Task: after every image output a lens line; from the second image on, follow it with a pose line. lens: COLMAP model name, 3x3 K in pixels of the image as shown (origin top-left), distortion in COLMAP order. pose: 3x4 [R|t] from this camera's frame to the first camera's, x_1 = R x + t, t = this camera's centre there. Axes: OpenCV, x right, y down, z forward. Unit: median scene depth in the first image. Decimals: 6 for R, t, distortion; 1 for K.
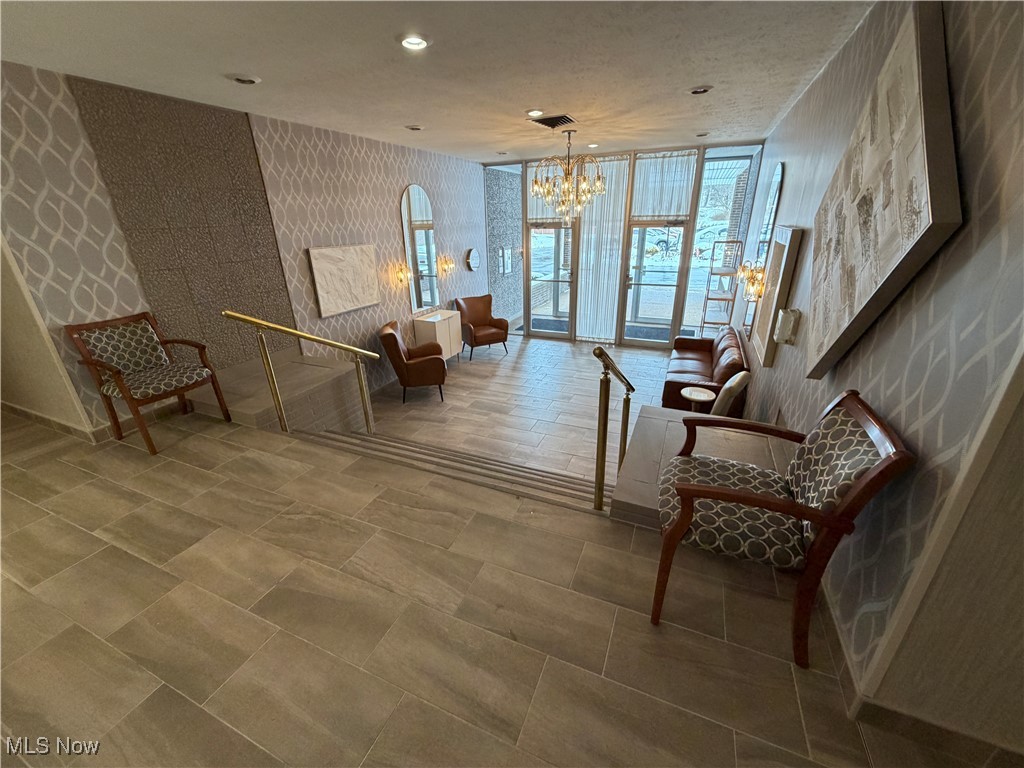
lens RADIAL K [[410.3, 0, 512.0], [0, 410.3, 384.0], [0, 0, 1]] dist [-0.003545, 0.000532]
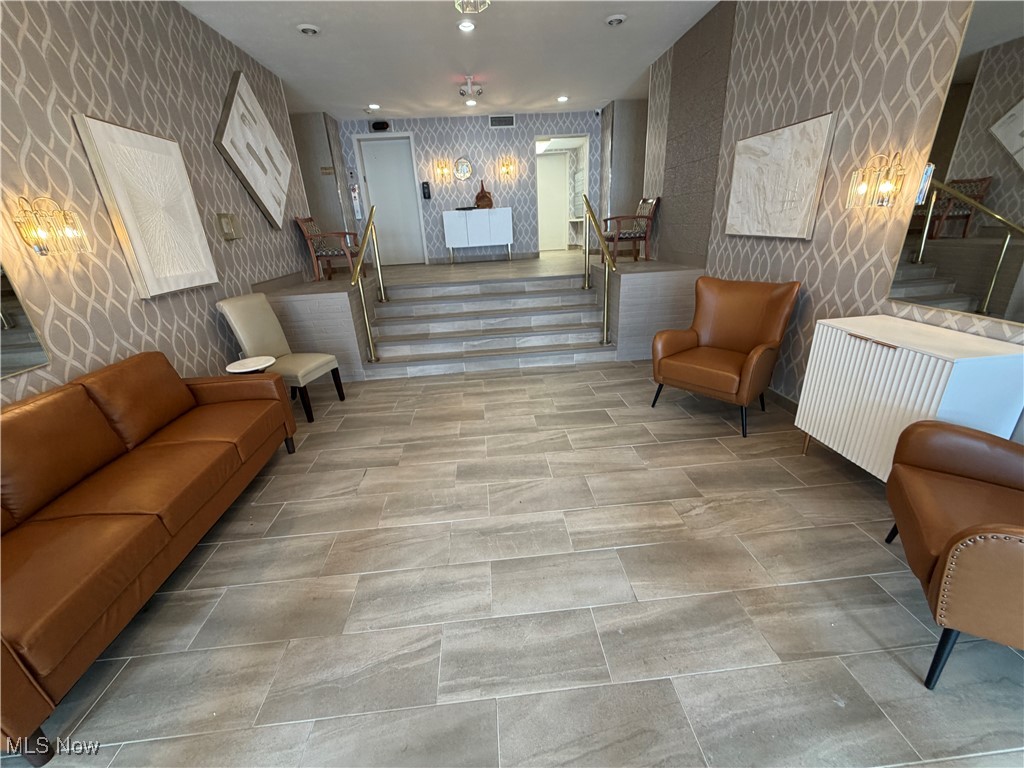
lens RADIAL K [[410.3, 0, 512.0], [0, 410.3, 384.0], [0, 0, 1]] dist [-0.003545, 0.000532]
pose [[-0.883448, 0.234408, -0.405676, 0.267837], [-0.107500, 0.741338, 0.662466, -0.381276], [0.456031, 0.628864, -0.629735, 1.326399]]
